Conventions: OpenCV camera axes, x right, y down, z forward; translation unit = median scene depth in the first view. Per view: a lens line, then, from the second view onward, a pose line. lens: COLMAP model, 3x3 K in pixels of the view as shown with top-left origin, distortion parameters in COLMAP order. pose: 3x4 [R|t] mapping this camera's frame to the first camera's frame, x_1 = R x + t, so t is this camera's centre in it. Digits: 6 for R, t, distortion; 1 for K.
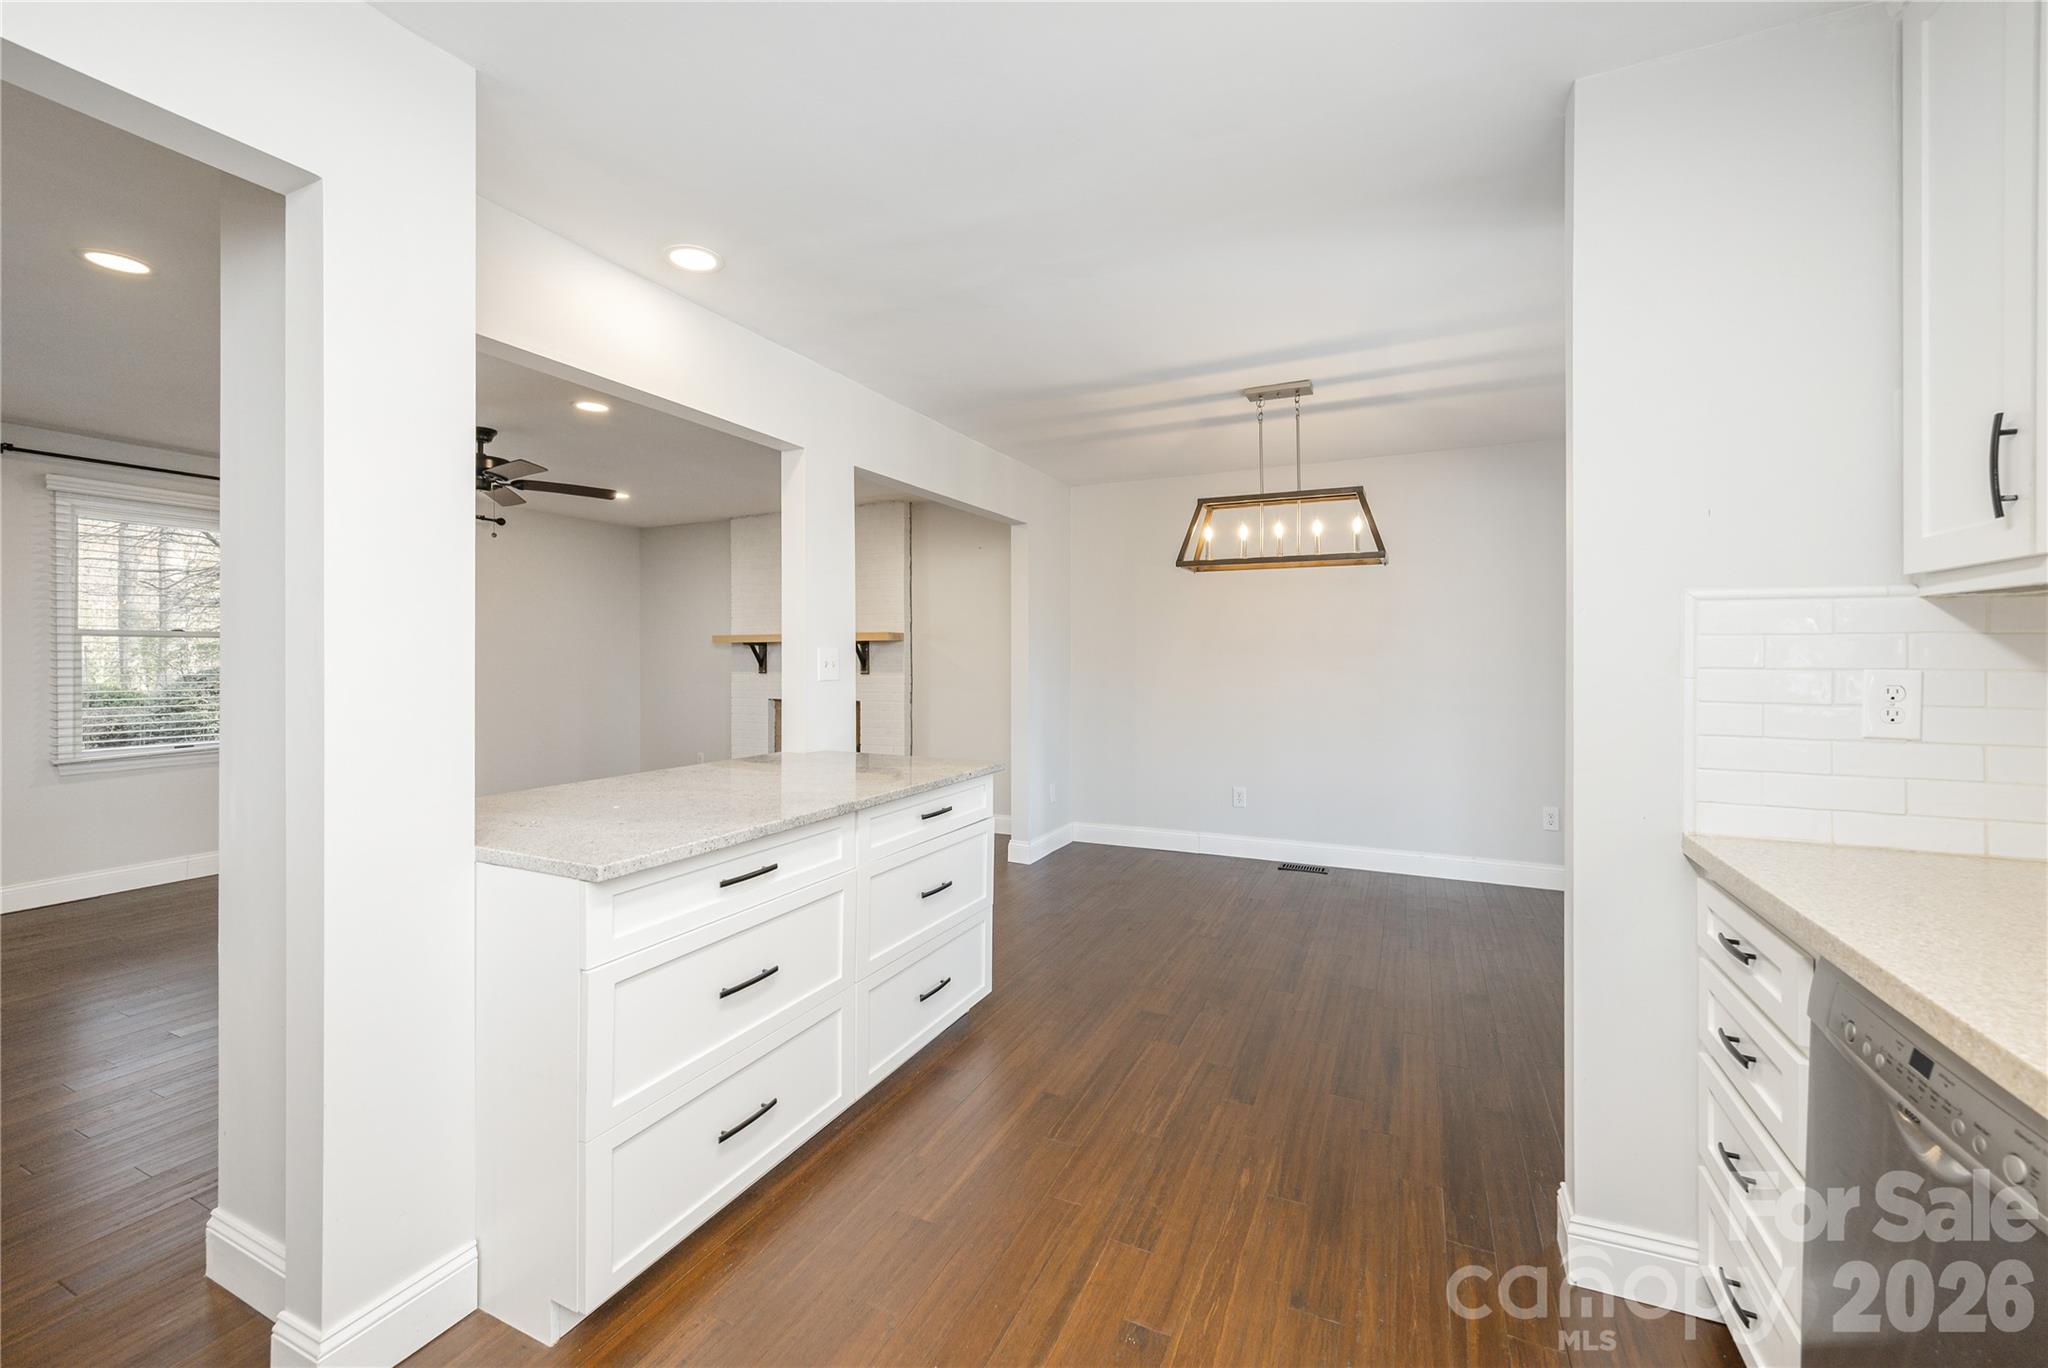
lens RADIAL K [[817.8, 0, 1017.7], [0, 817.8, 671.9], [0, 0, 1]] dist [0.001361, -0.000204]
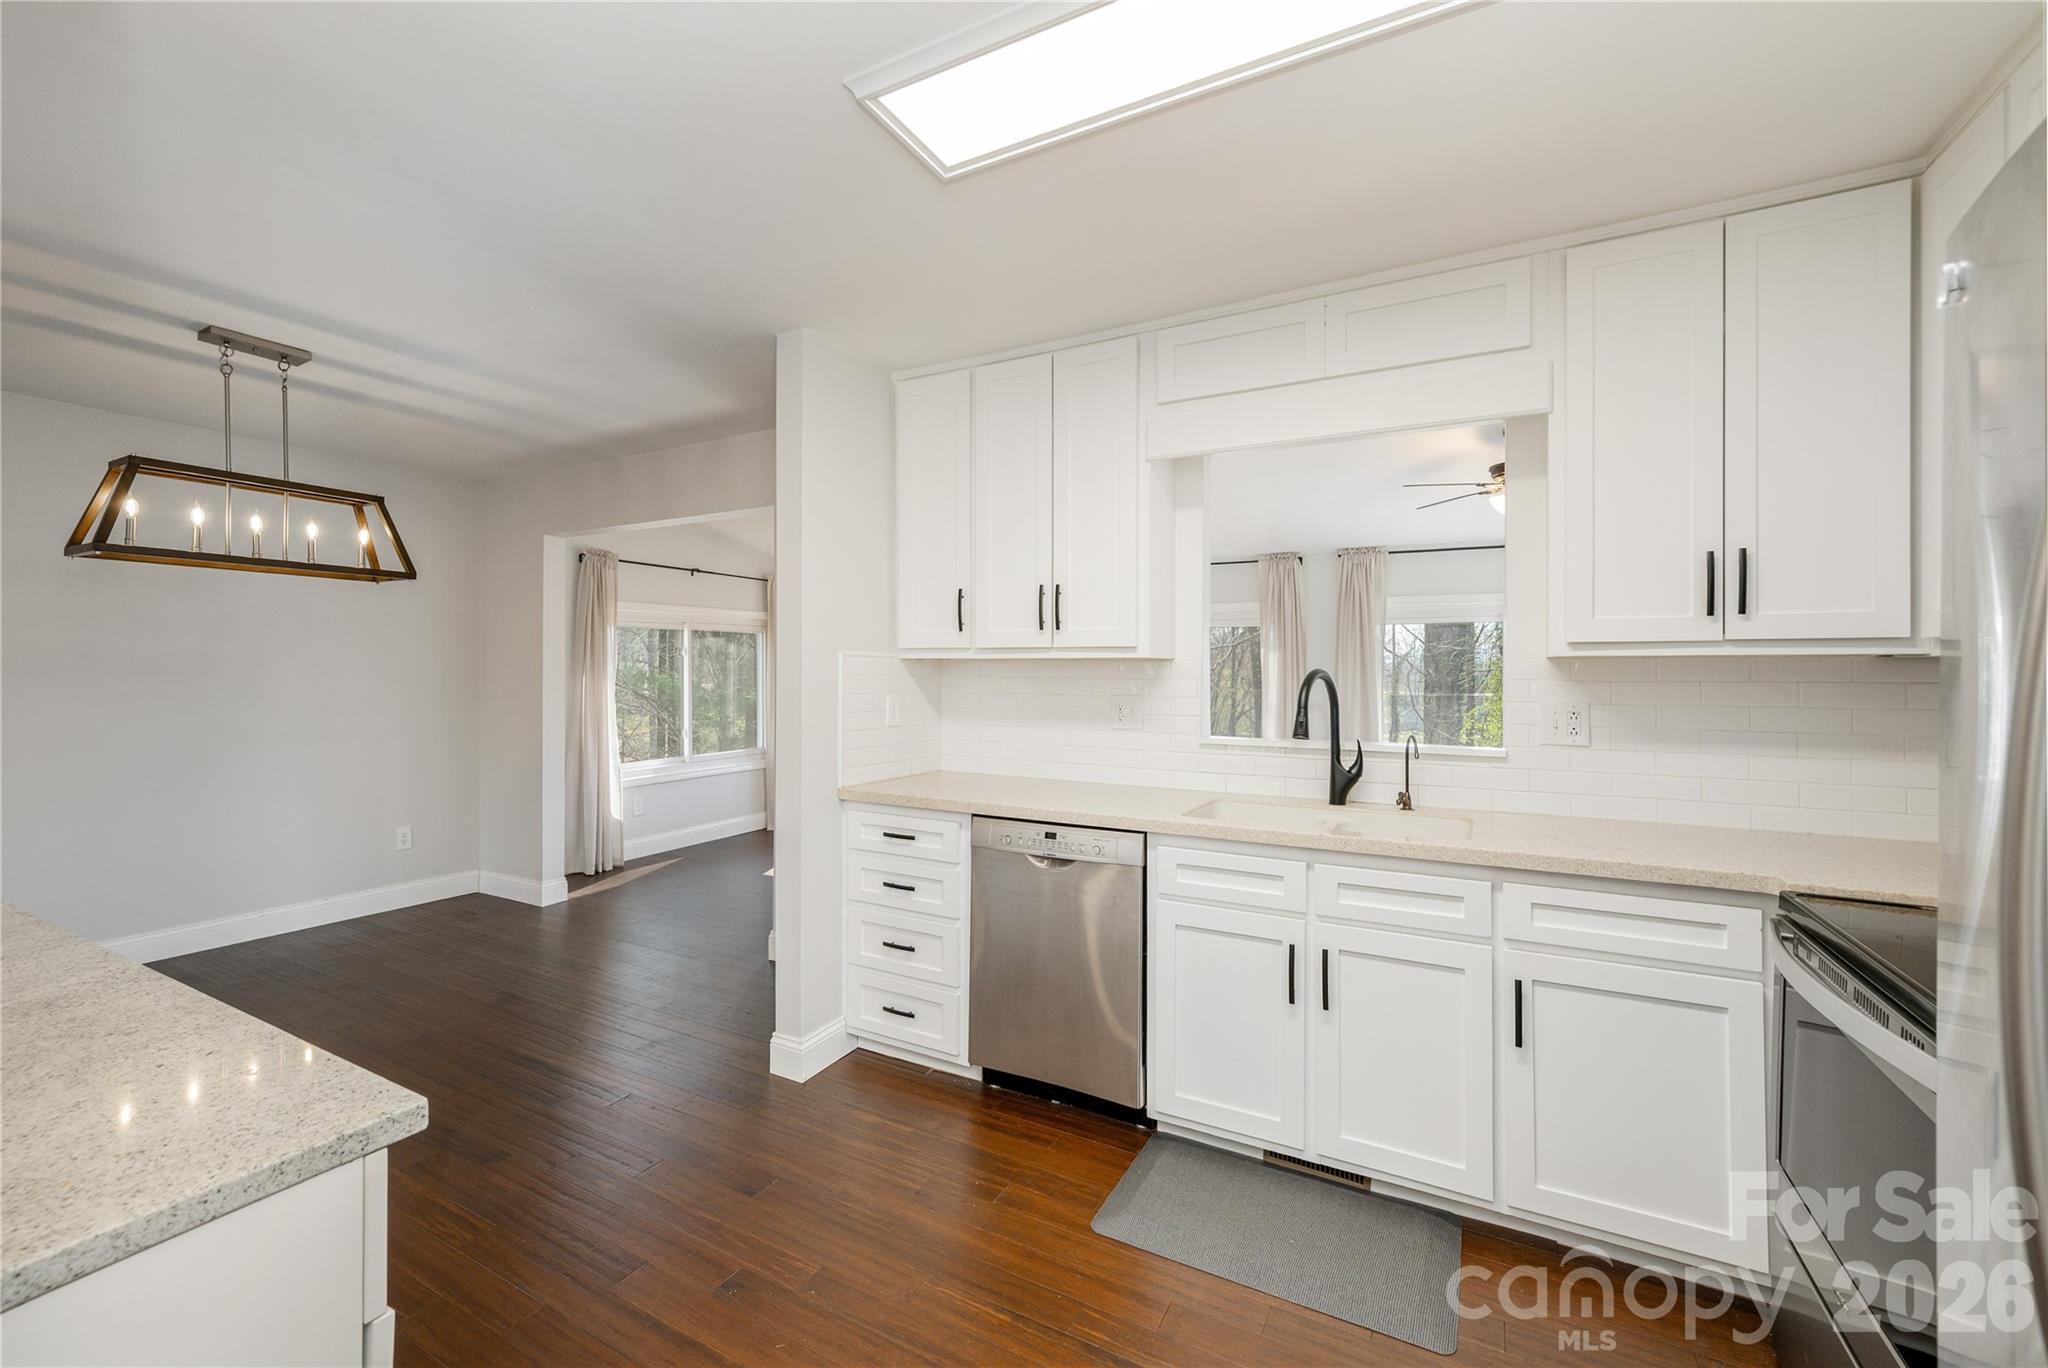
lens RADIAL K [[867.4, 0, 1007.9], [0, 867.4, 683.2], [0, 0, 1]] dist [-0.003465, -0.000169]
pose [[0.053012, -0.016973, 0.998450, -0.456909], [0.012944, 0.999783, 0.016309, -0.024154], [-0.998510, 0.012060, 0.053220, 0.235122]]
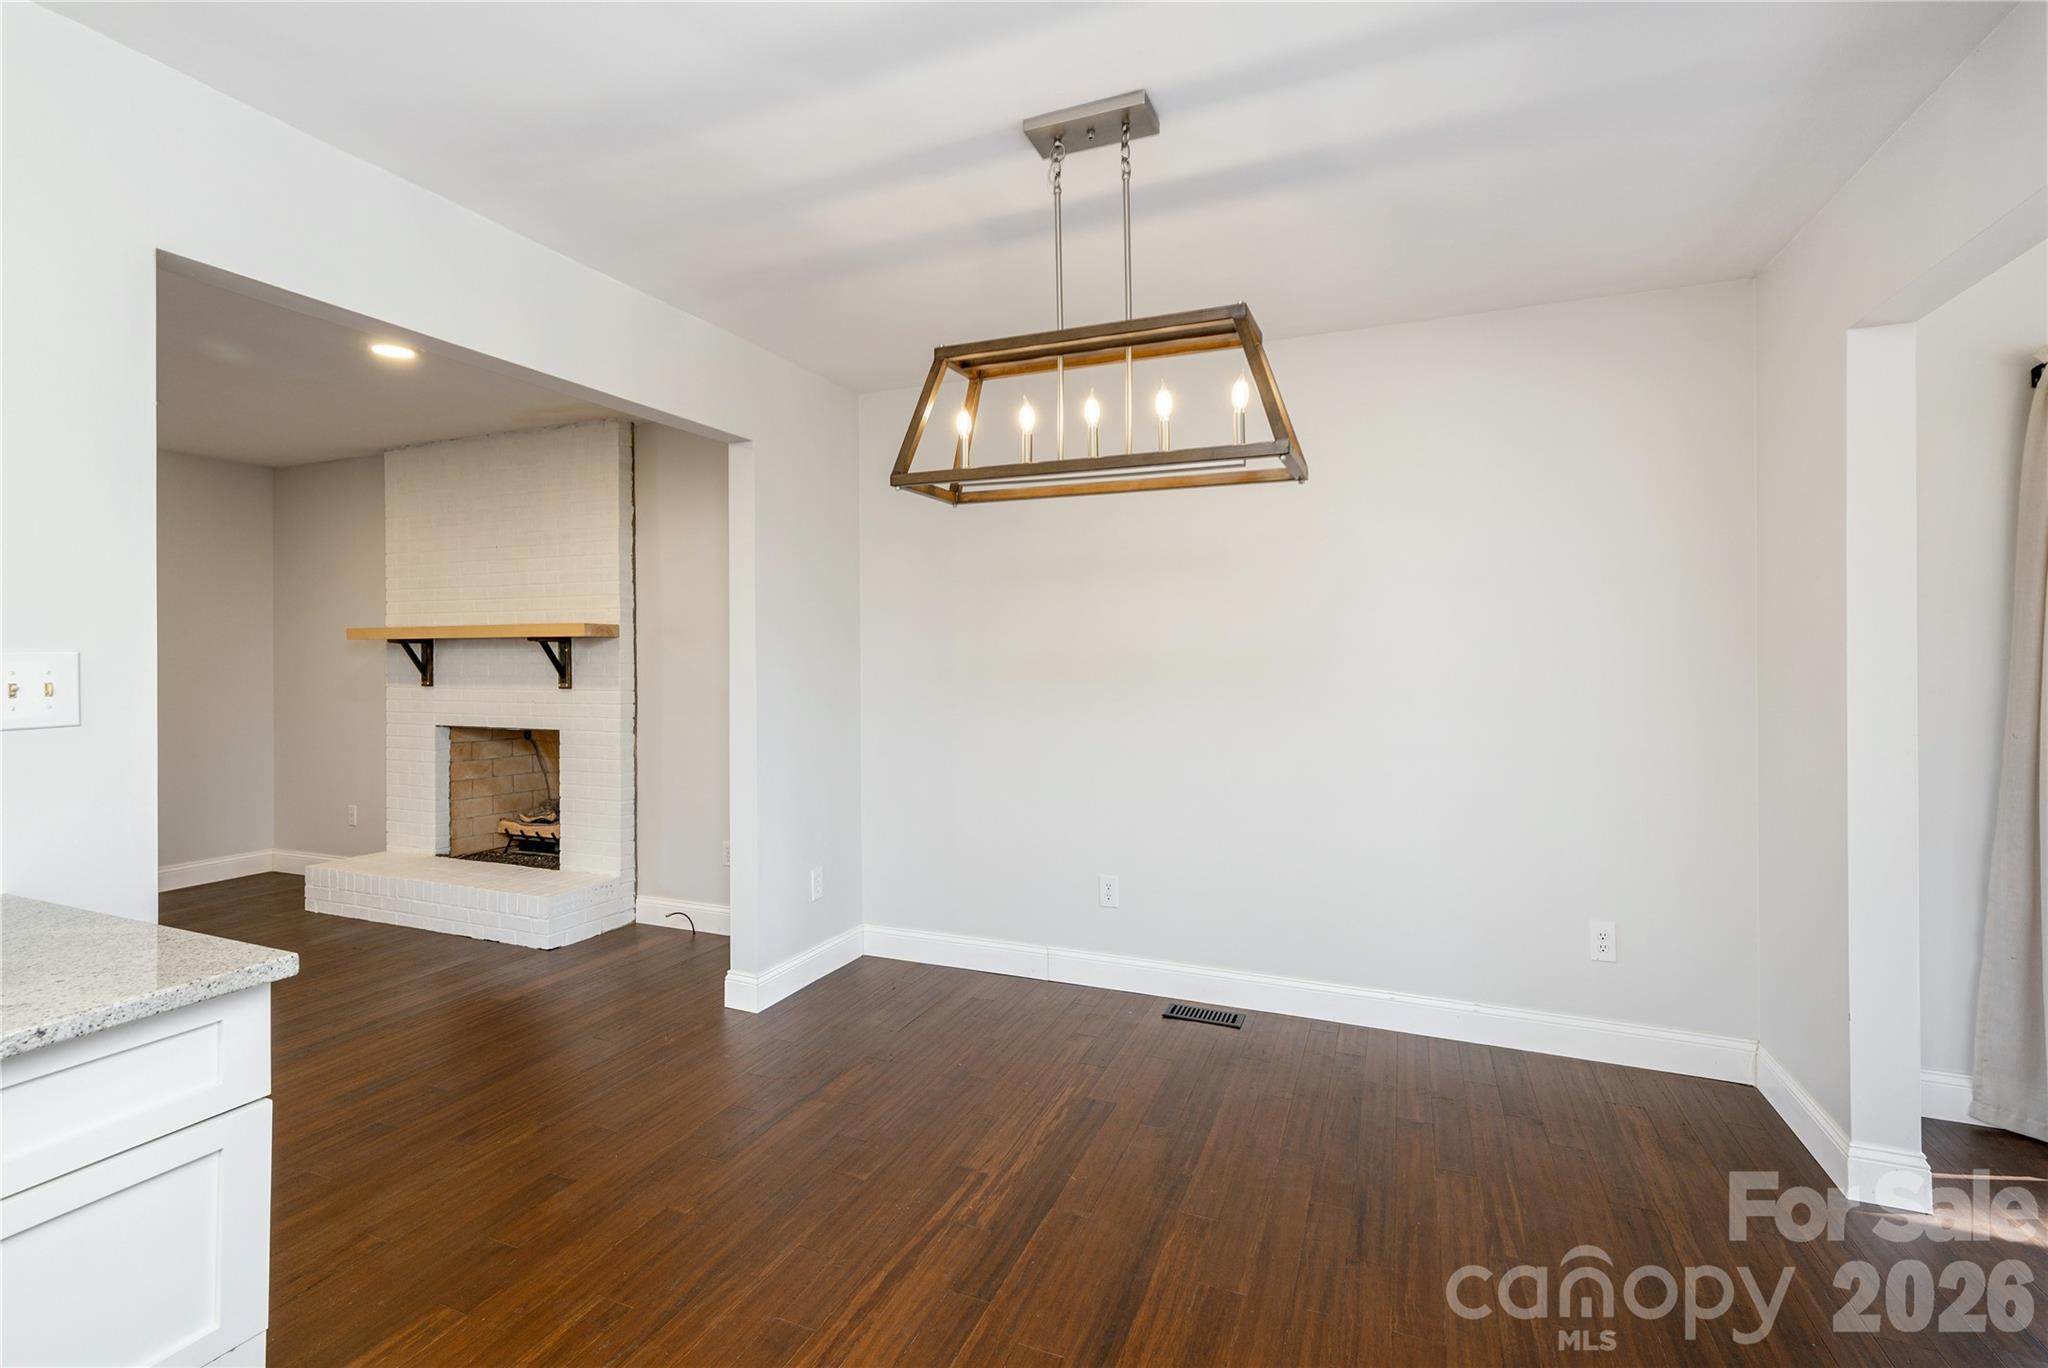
lens RADIAL K [[938.5, 0, 1035.9], [0, 938.5, 667.1], [0, 0, 1]] dist [0.008901, 0.000002]
pose [[0.997135, -0.001104, 0.075628, 0.236607], [0.001646, 0.999973, -0.007106, -0.016022], [-0.075618, 0.007210, 0.997111, 0.430673]]
